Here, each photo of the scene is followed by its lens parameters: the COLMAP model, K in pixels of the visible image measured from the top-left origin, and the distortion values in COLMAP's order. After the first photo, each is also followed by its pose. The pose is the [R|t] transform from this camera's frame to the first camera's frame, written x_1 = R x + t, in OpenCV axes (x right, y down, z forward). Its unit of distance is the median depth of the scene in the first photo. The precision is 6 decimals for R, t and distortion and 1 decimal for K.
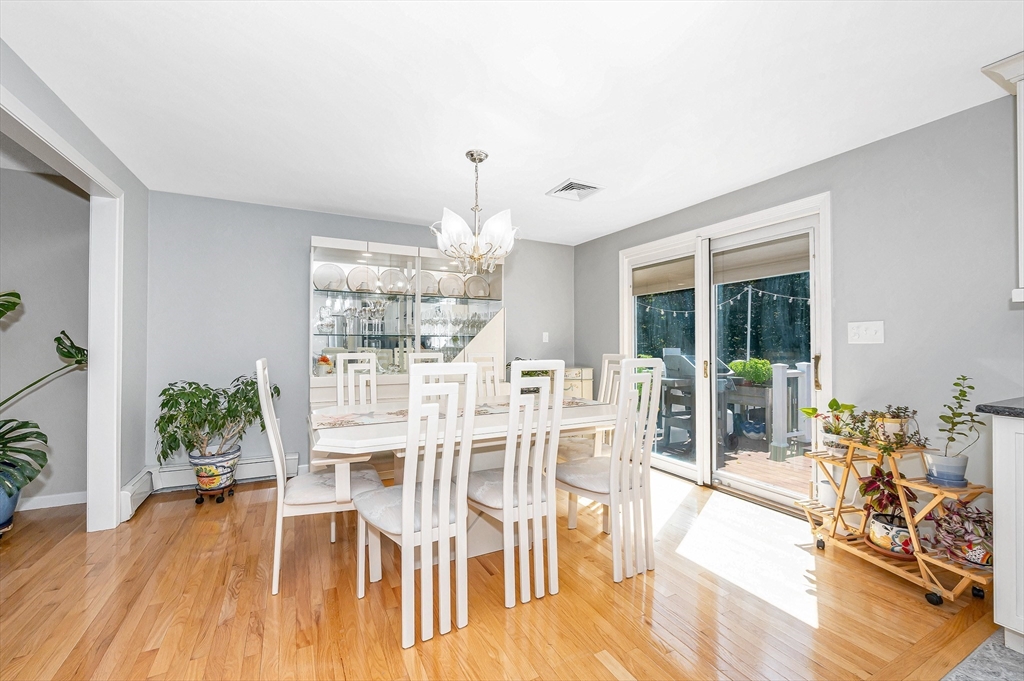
lens RADIAL K [[417.4, 0, 510.5], [0, 417.4, 339.8], [0, 0, 1]] dist [0.001718, 0.000016]
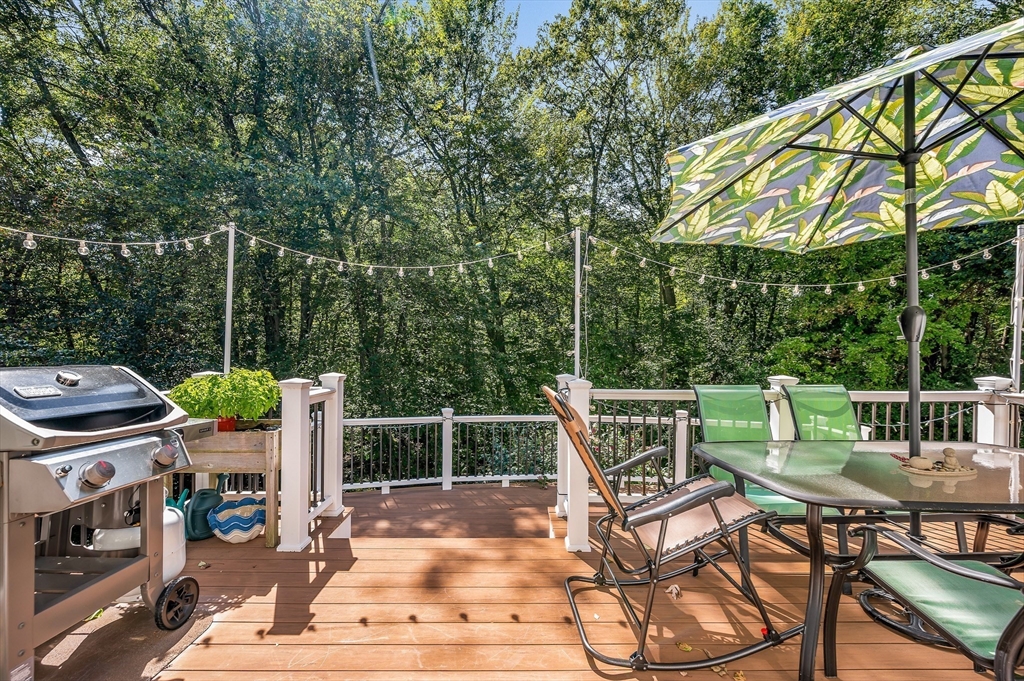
lens RADIAL K [[417.4, 0, 507.5], [0, 417.4, 347.9], [0, 0, 1]] dist [0.001718, 0.000016]
pose [[0.446332, 0.001106, 0.894867, 0.304228], [-0.004311, 0.999990, 0.000914, 0.019620], [-0.894857, -0.004265, 0.446333, 0.535645]]
